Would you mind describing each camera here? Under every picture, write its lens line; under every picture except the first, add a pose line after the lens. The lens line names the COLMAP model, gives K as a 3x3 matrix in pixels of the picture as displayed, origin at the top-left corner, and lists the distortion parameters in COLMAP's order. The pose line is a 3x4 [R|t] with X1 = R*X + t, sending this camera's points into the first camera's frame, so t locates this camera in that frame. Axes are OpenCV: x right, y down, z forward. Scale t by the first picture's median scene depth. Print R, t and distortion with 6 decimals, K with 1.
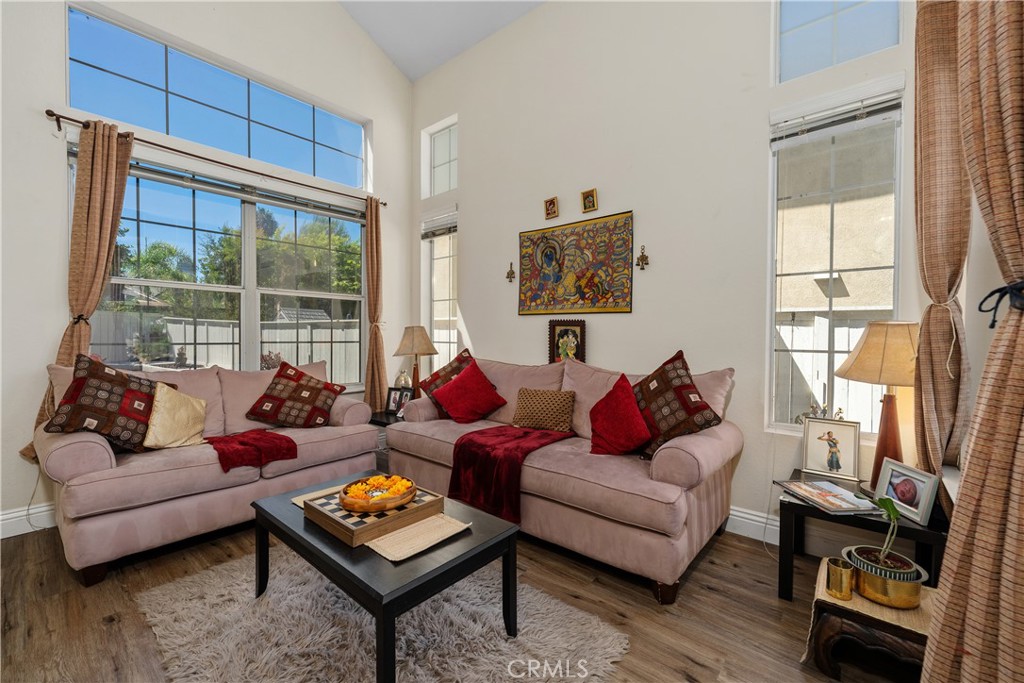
lens RADIAL K [[423.0, 0, 518.9], [0, 423.0, 339.5], [0, 0, 1]] dist [0.000135, 0.000165]
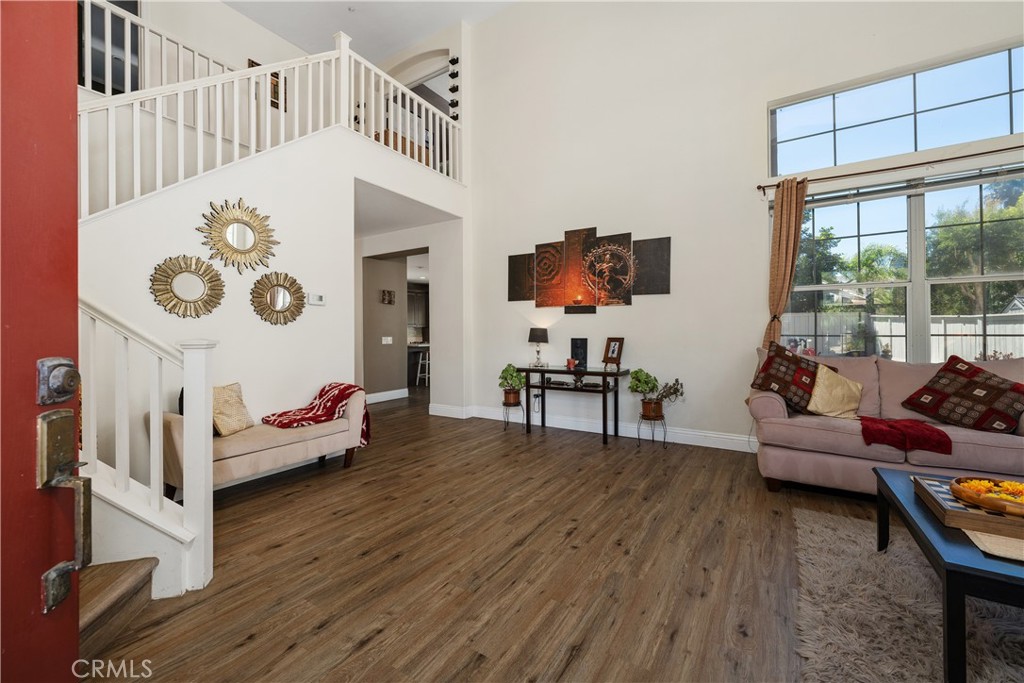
lens RADIAL K [[409.5, 0, 514.8], [0, 409.5, 332.3], [0, 0, 1]] dist [-0.000607, -0.000252]
pose [[0.137714, -0.010846, -0.990413, 0.227062], [-0.007427, 0.999901, -0.011983, 0.022706], [0.990444, 0.009006, 0.137619, -0.085607]]
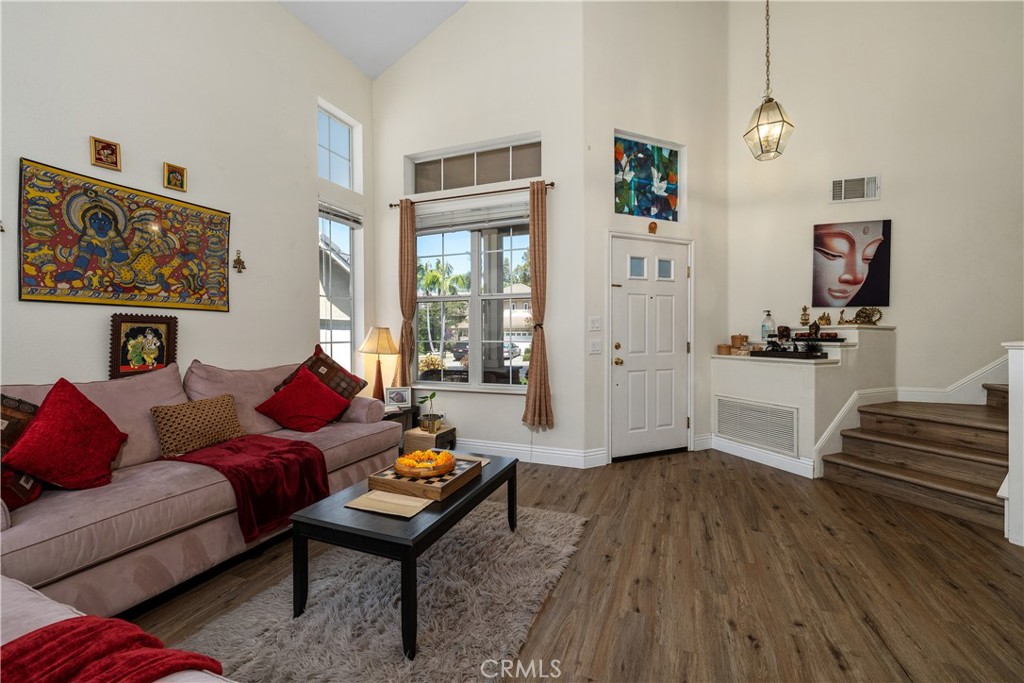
lens RADIAL K [[409.5, 0, 514.8], [0, 409.5, 332.3], [0, 0, 1]] dist [-0.000607, -0.000252]
pose [[-0.317703, -0.000700, 0.948190, -0.929363], [0.015421, 0.999864, 0.005905, -0.010017], [-0.948065, 0.016498, -0.317649, 0.685958]]
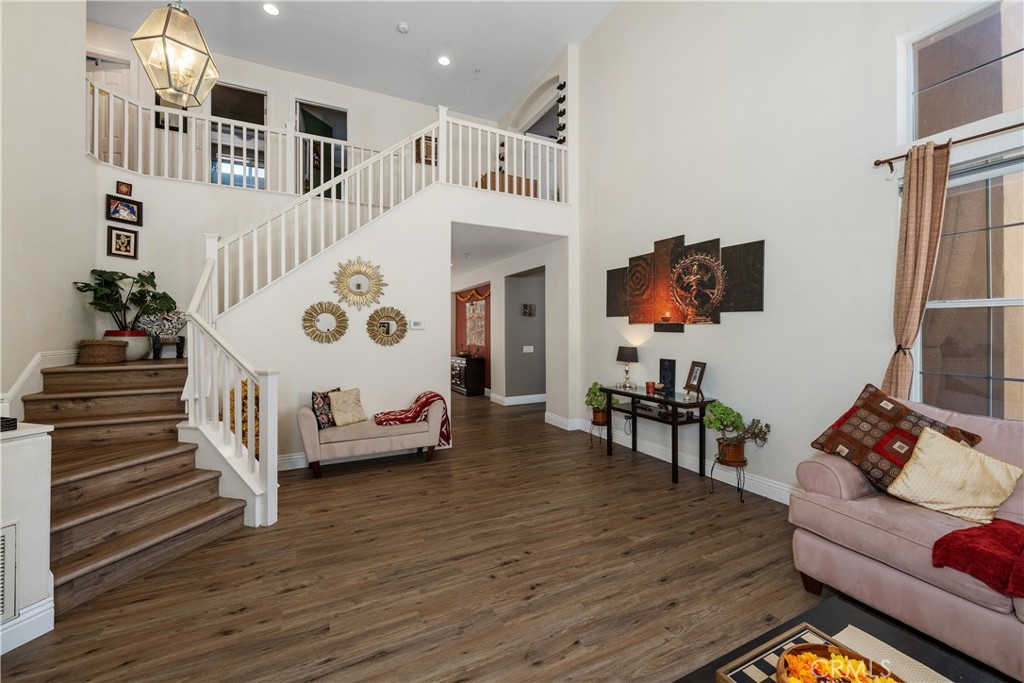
lens RADIAL K [[408.1, 0, 516.1], [0, 408.1, 329.4], [0, 0, 1]] dist [-0.001087, -0.000031]
pose [[-0.396364, -0.007741, -0.918061, 0.209957], [-0.011860, 0.999924, -0.003311, -0.073682], [0.918017, 0.009576, -0.396425, 0.487094]]
